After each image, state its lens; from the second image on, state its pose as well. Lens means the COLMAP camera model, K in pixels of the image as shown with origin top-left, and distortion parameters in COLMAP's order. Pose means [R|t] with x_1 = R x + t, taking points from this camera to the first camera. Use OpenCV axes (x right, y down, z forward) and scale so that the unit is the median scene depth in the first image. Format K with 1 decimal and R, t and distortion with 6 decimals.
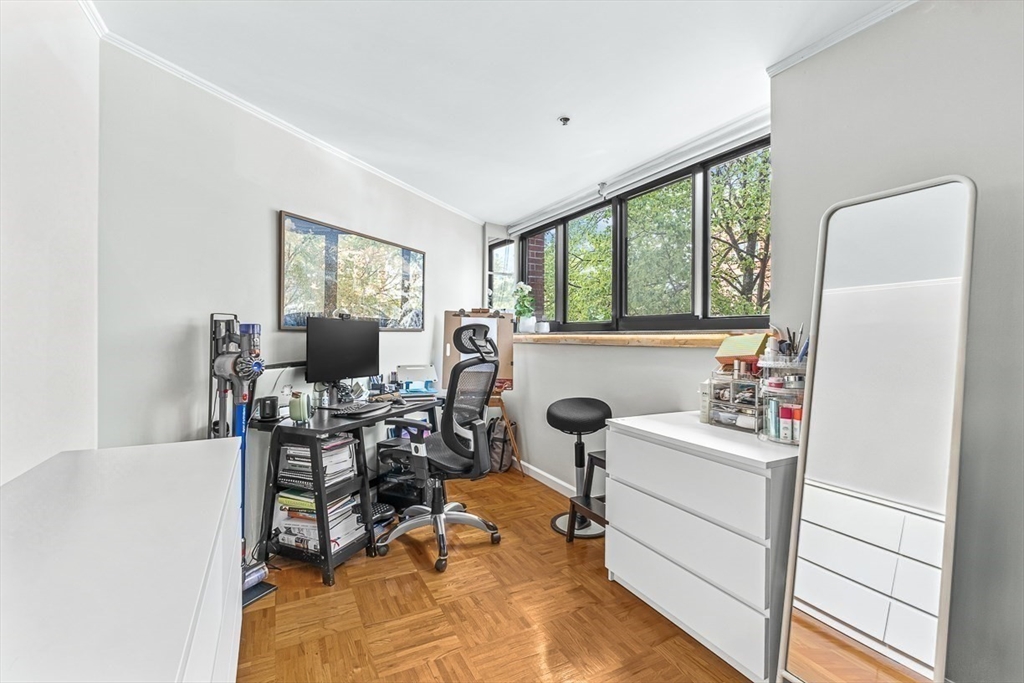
lens RADIAL K [[455.2, 0, 516.4], [0, 455.2, 342.5], [0, 0, 1]] dist [-0.005262, -0.000631]
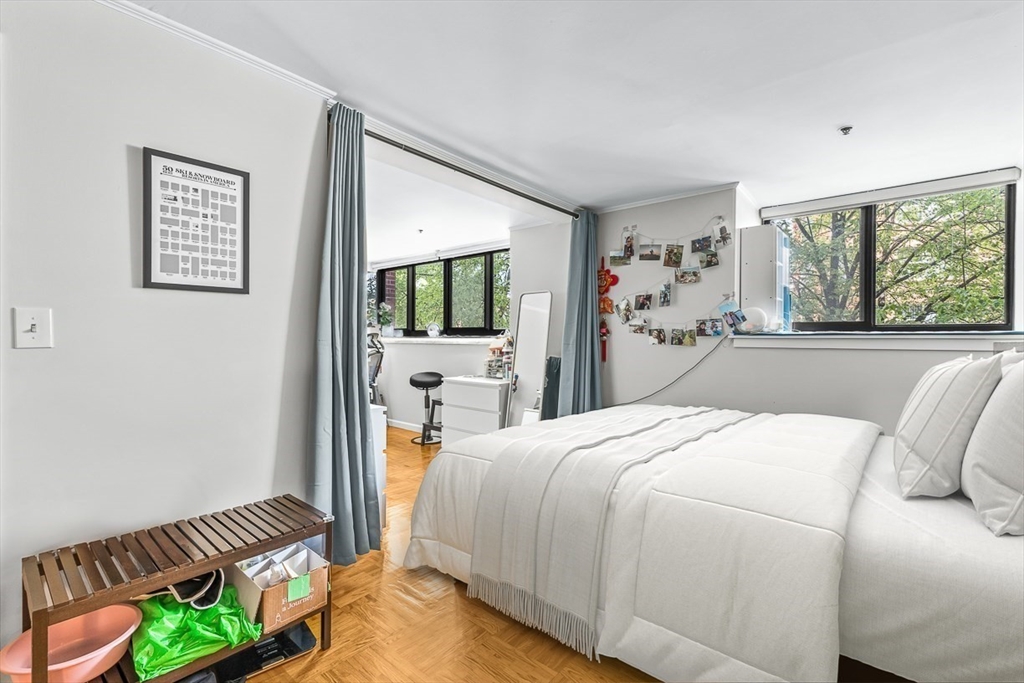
lens RADIAL K [[455.2, 0, 516.6], [0, 455.2, 344.2], [0, 0, 1]] dist [-0.005262, -0.000631]
pose [[0.934019, -0.005270, 0.357184, -0.197859], [0.005247, 0.999986, 0.001034, 0.007712], [-0.357184, 0.000909, 0.934034, -0.946003]]
